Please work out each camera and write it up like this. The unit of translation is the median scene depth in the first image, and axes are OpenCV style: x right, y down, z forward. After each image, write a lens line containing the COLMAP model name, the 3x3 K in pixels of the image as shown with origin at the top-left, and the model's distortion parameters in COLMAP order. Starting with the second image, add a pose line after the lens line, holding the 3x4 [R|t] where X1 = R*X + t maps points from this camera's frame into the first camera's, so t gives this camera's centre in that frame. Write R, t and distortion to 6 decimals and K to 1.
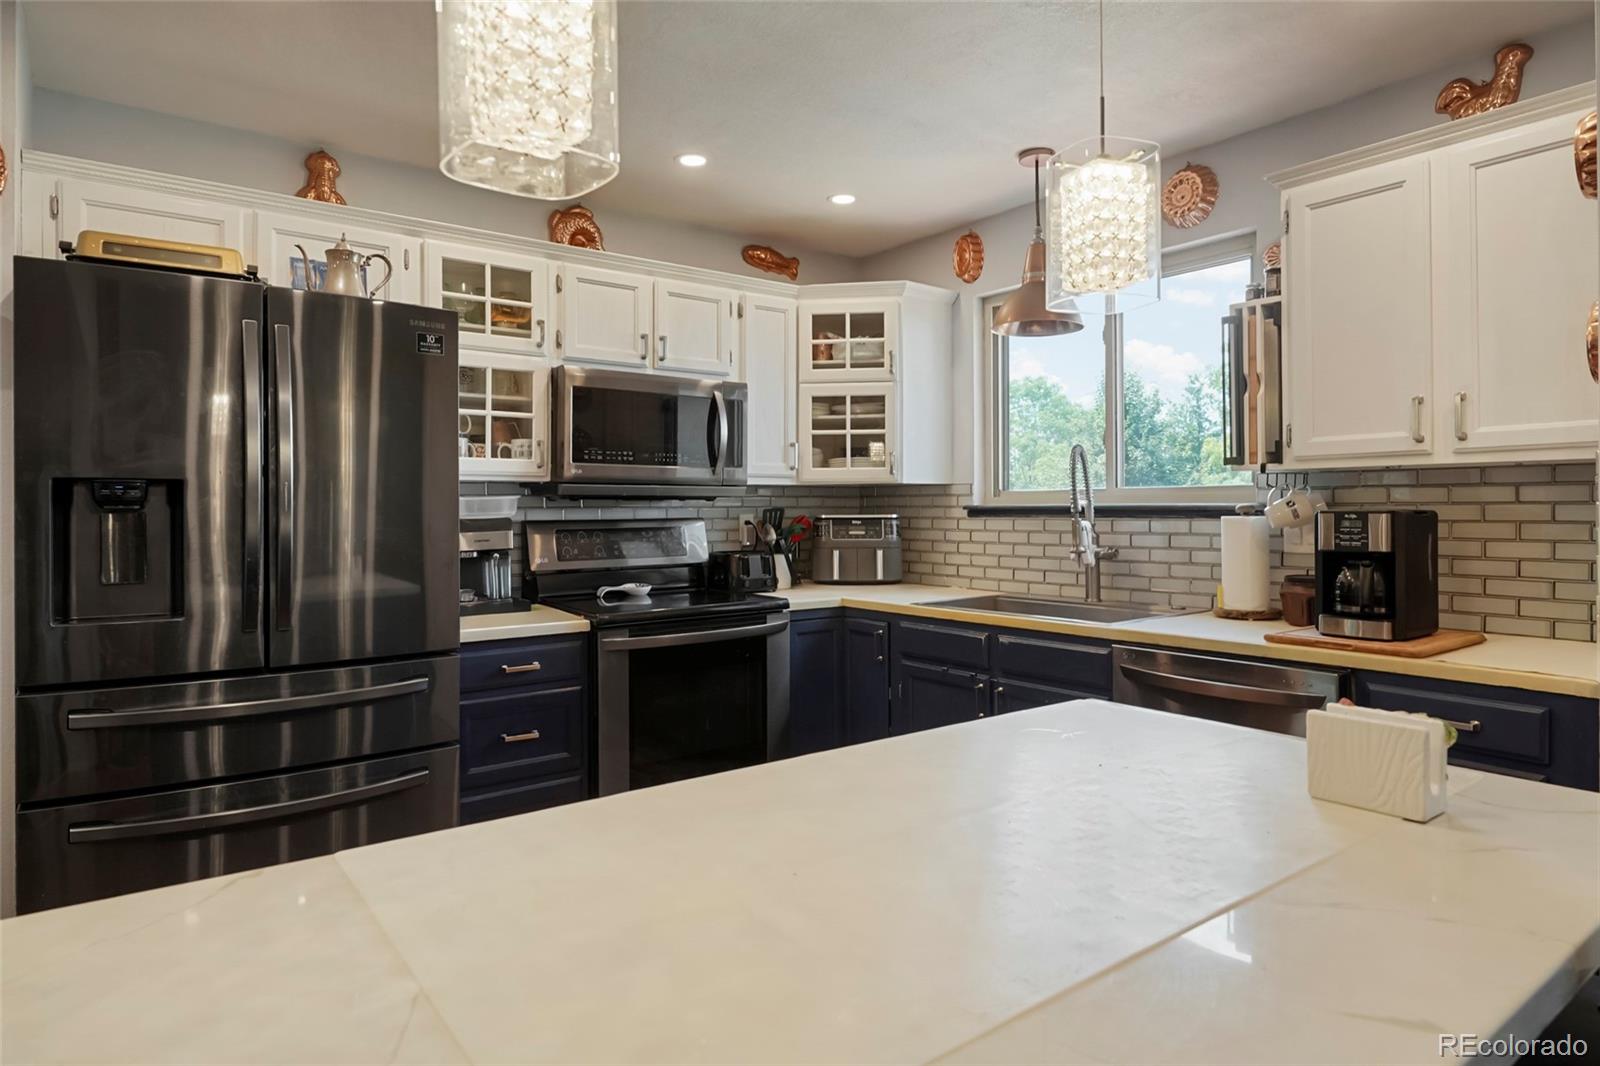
lens RADIAL K [[893.4, 0, 800.8], [0, 893.4, 521.5], [0, 0, 1]] dist [-0.008384, 0.002550]
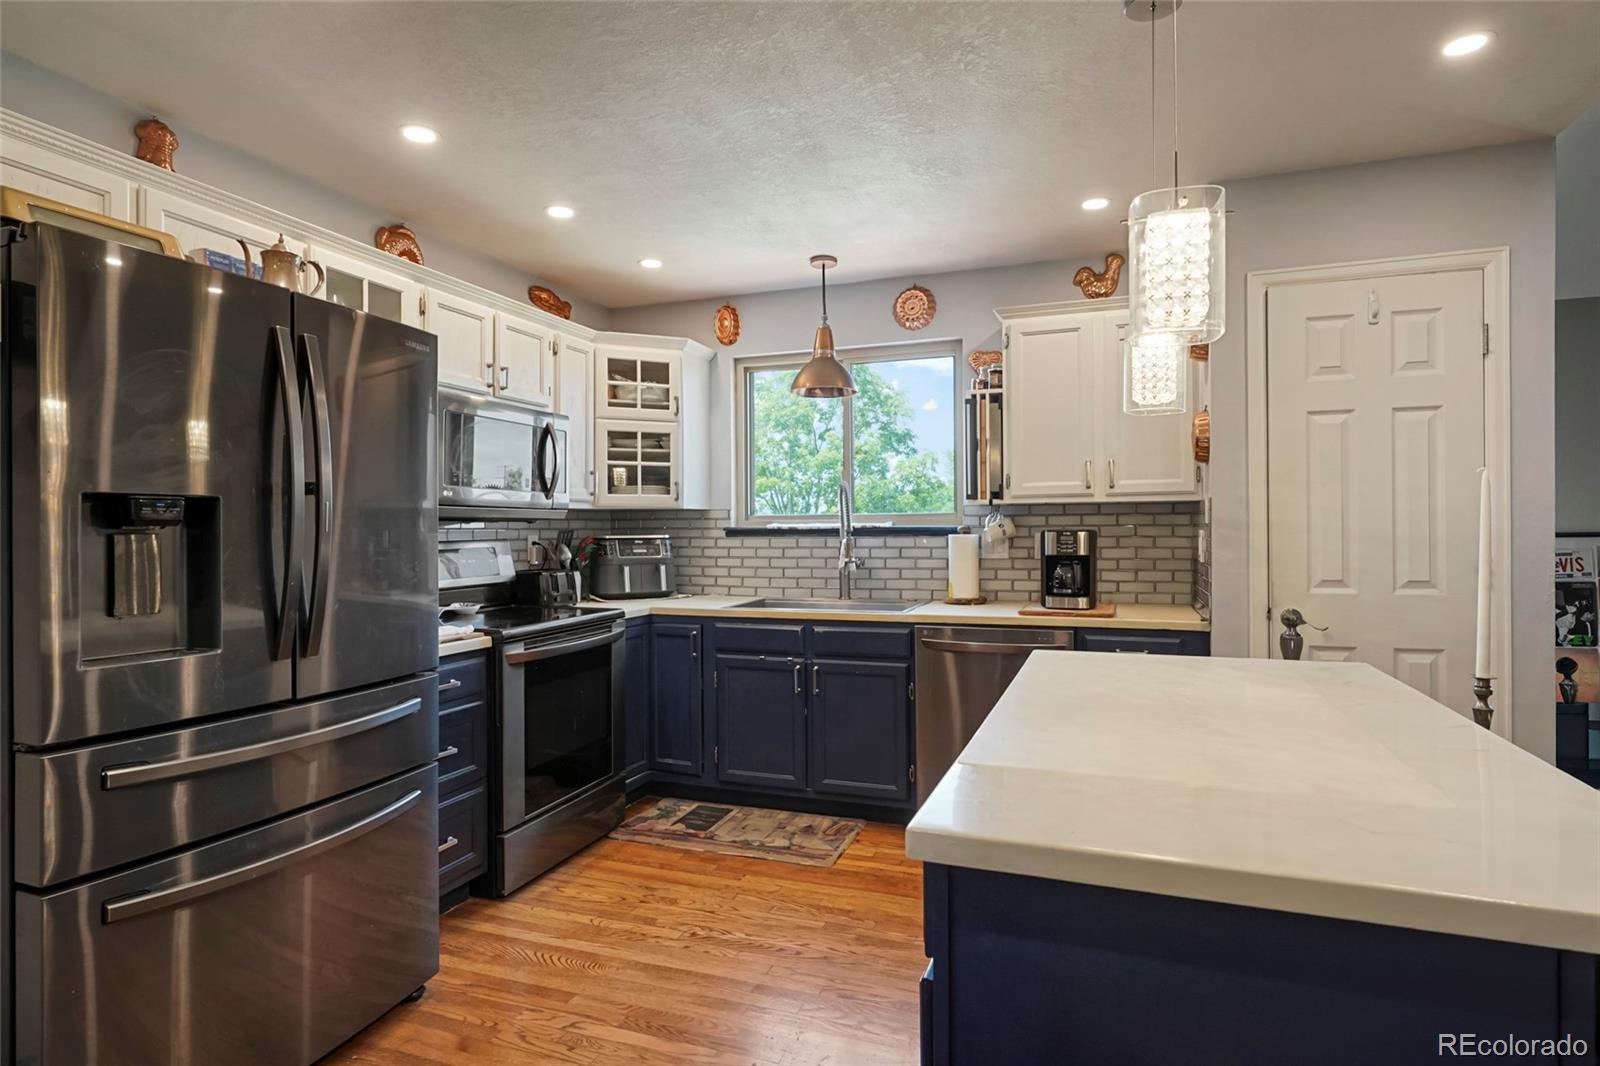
lens RADIAL K [[869.5, 0, 706.6], [0, 869.5, 538.9], [0, 0, 1]] dist [-0.006600, 0.002188]
pose [[0.855883, -0.005806, 0.517138, -0.473491], [0.009159, 0.999950, -0.003932, 0.002489], [-0.517089, 0.008102, 0.855893, -0.003484]]
